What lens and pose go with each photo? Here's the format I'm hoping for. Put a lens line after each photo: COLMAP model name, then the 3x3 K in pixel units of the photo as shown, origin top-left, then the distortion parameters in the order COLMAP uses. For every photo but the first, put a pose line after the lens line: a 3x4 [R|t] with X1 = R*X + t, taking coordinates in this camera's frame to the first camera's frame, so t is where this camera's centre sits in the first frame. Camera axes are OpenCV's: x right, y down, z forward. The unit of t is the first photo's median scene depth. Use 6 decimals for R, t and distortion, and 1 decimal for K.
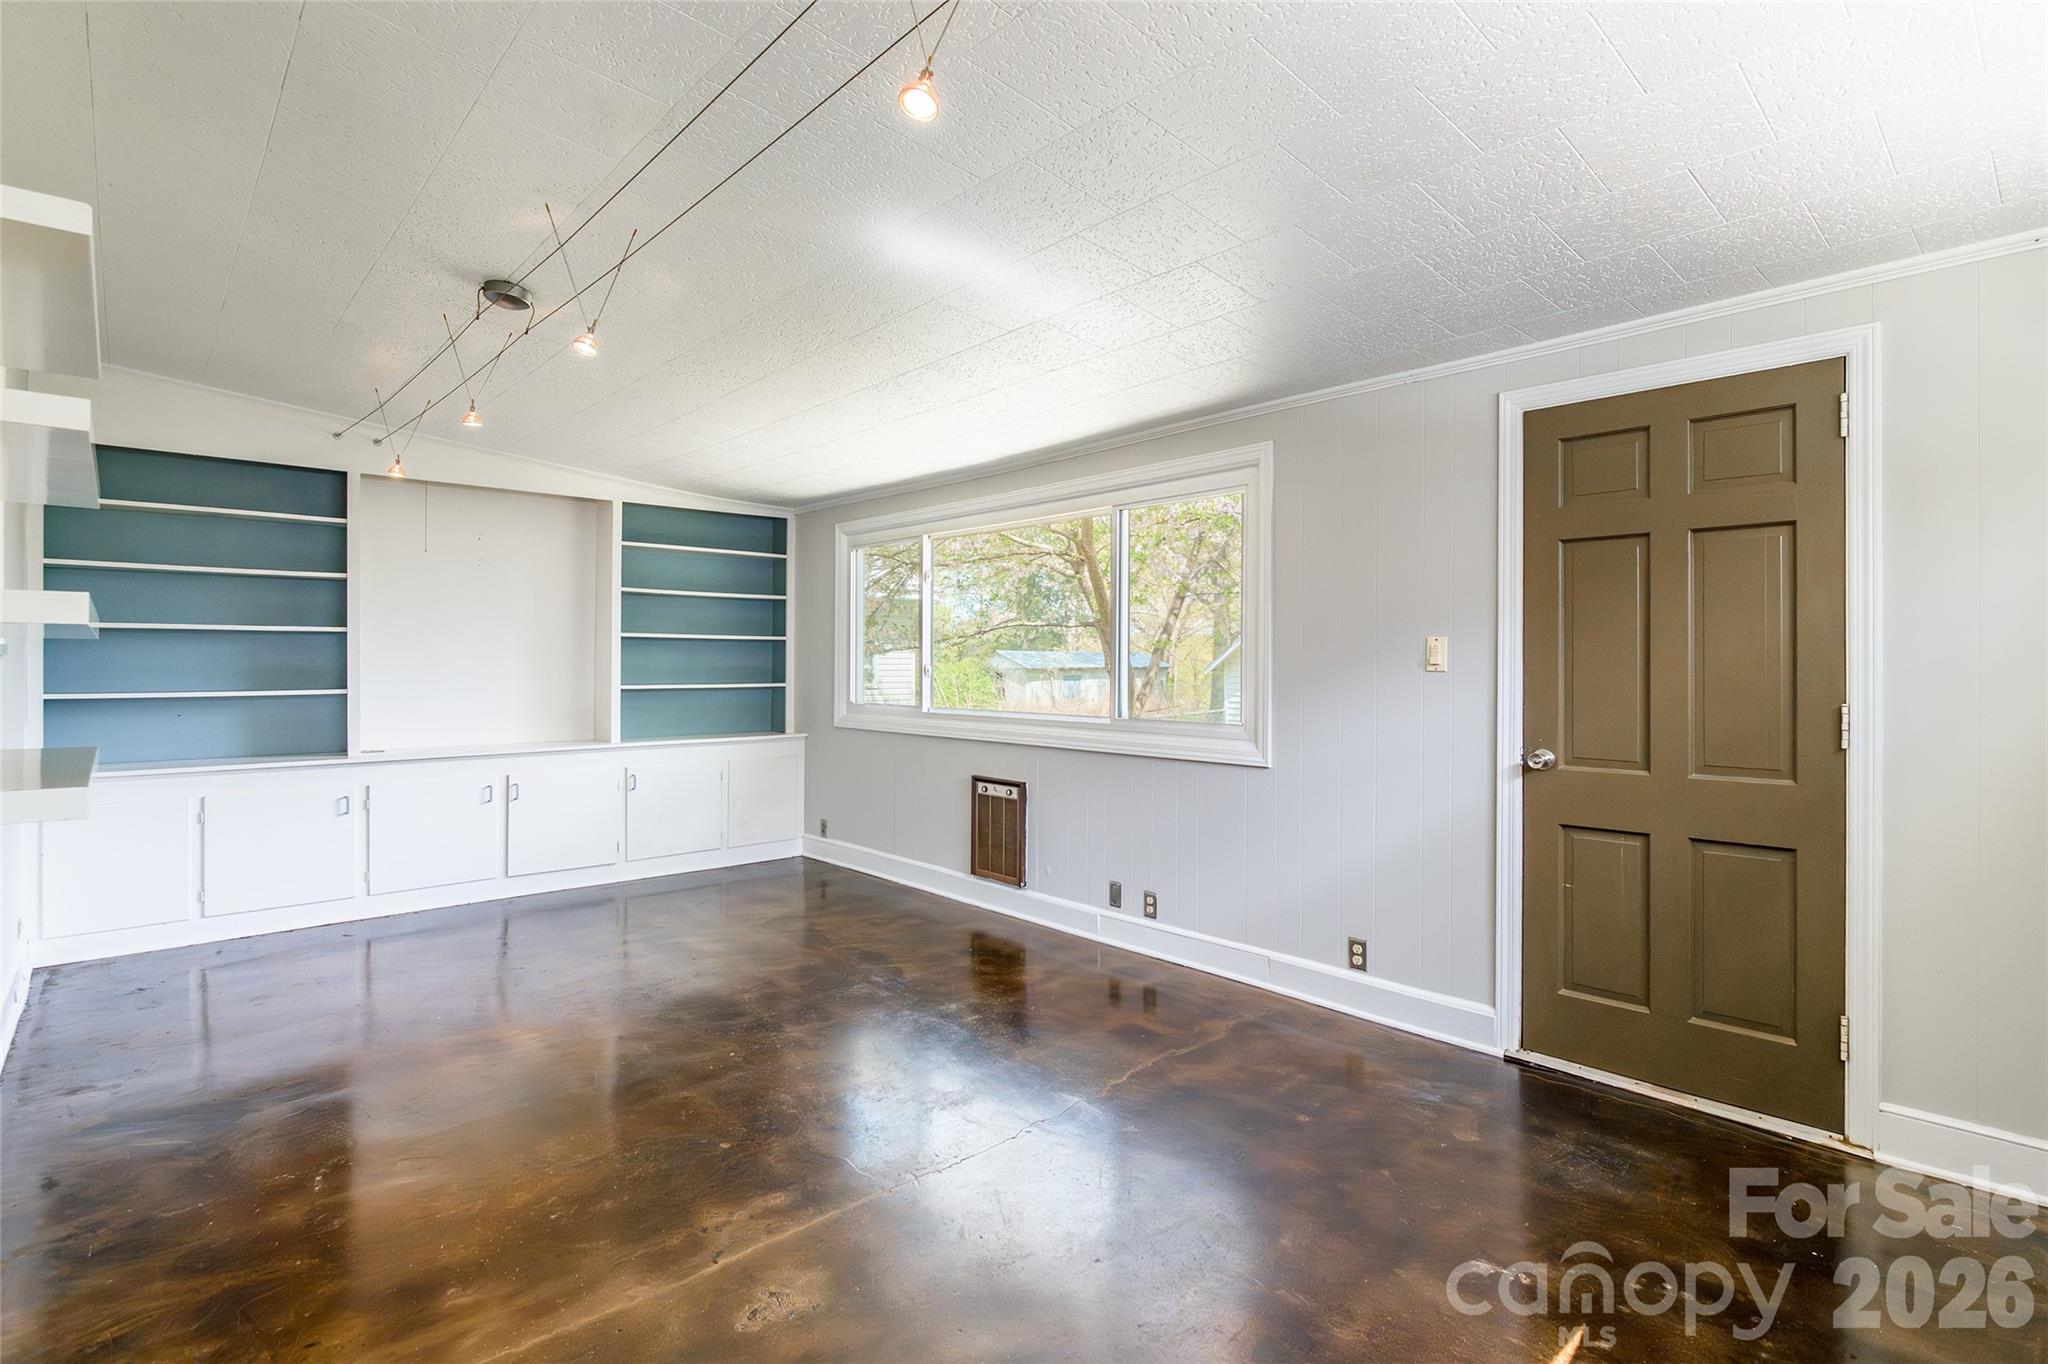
lens RADIAL K [[958.9, 0, 1054.0], [0, 958.9, 644.3], [0, 0, 1]] dist [-0.003638, -0.000100]
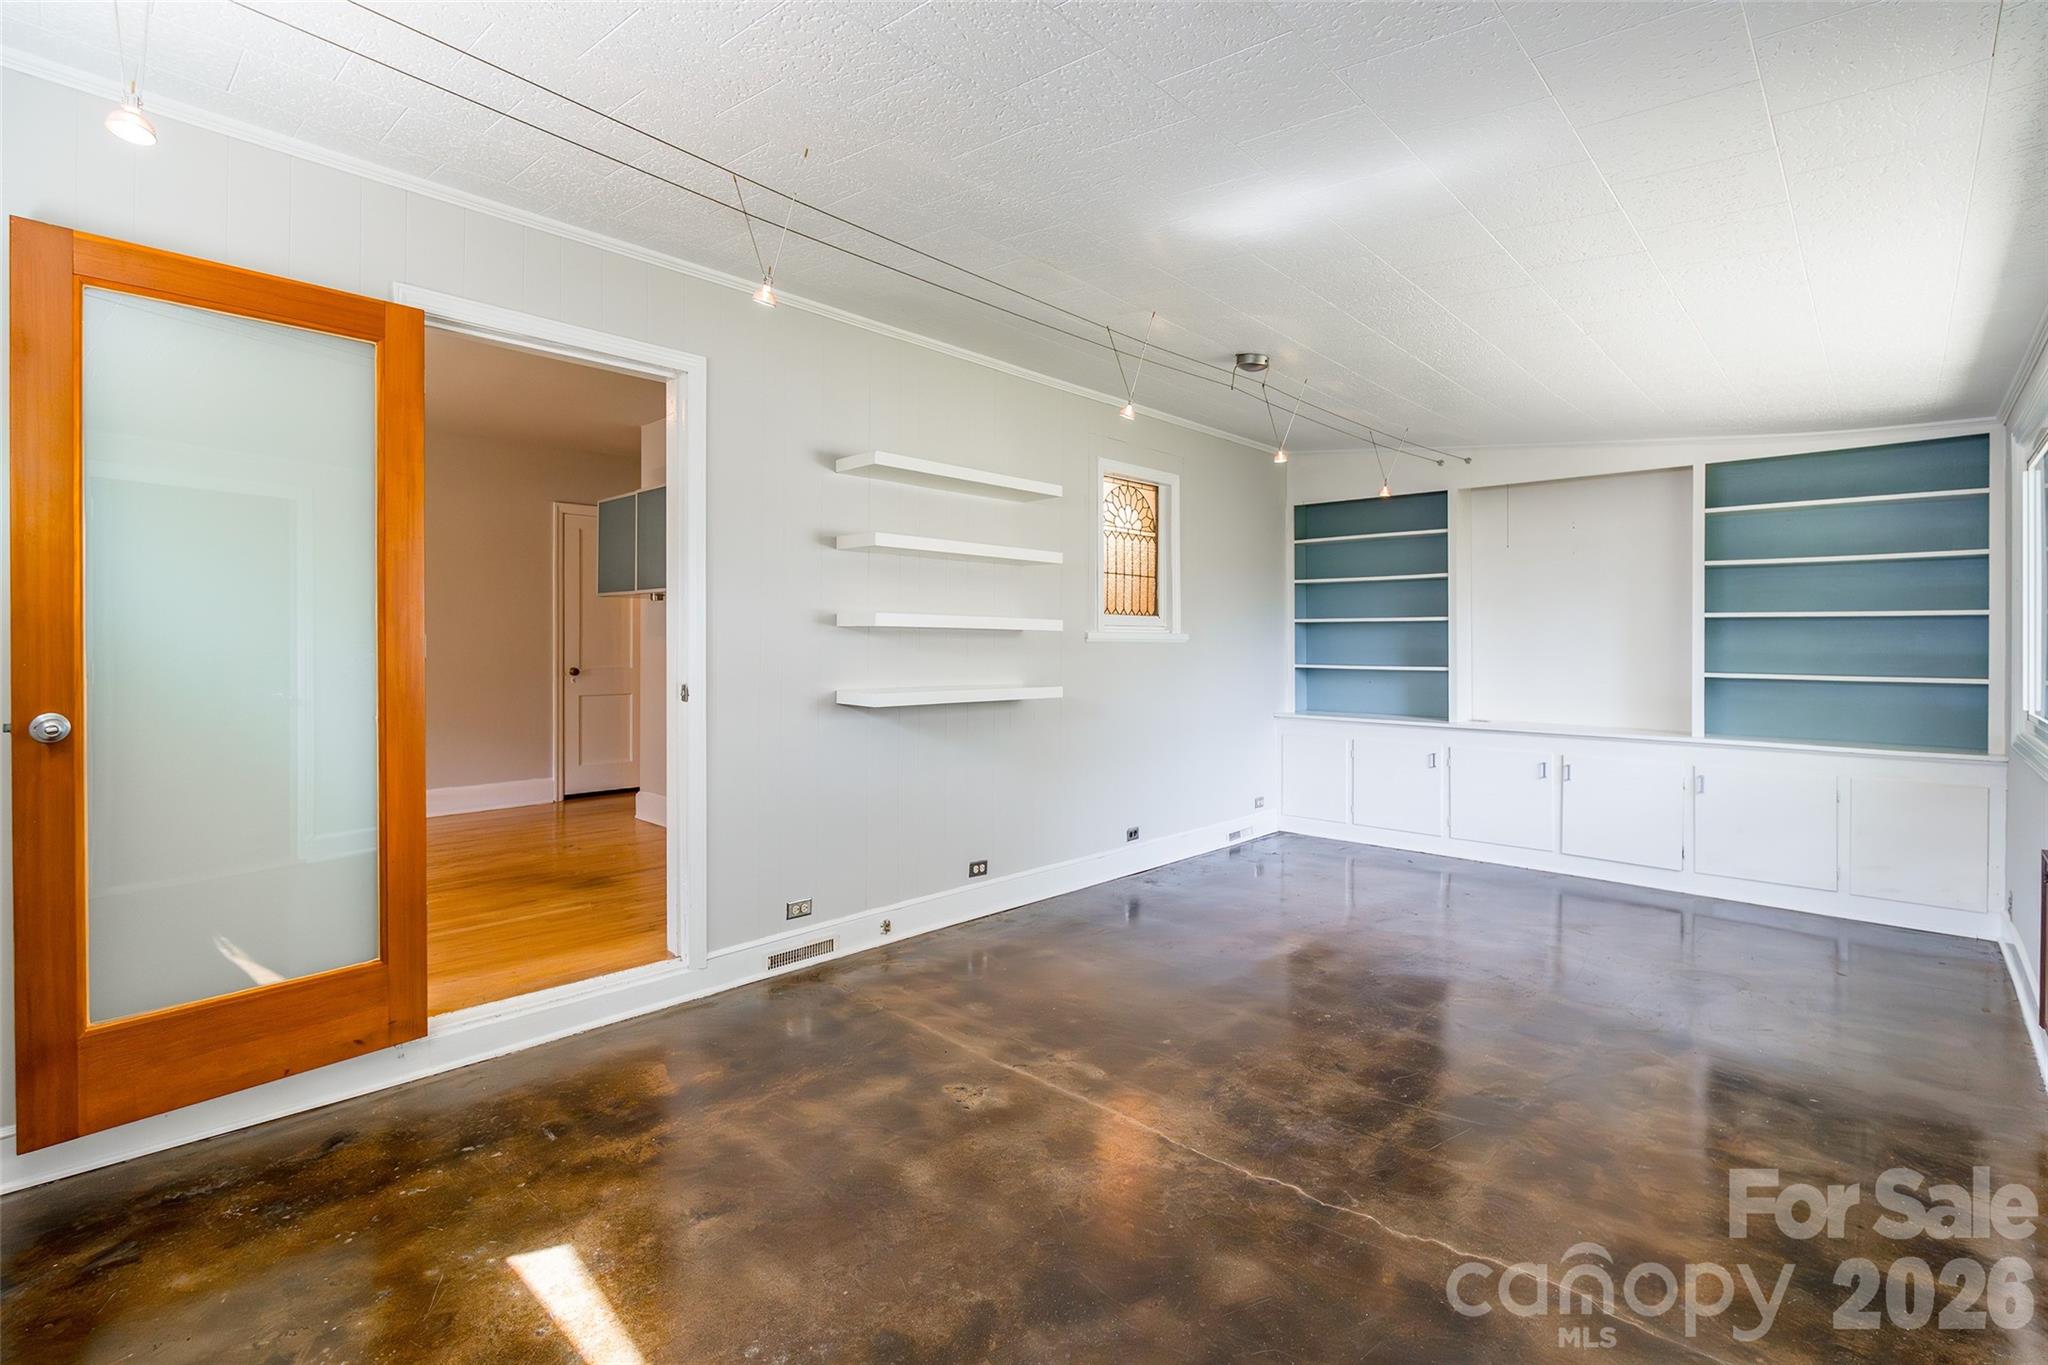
lens RADIAL K [[958.9, 0, 1054.0], [0, 958.9, 644.8], [0, 0, 1]] dist [-0.003638, -0.000100]
pose [[0.078264, 0.000795, -0.996932, 0.449610], [0.014489, 0.999893, 0.001935, 0.008020], [0.996827, -0.014596, 0.078245, 0.403238]]
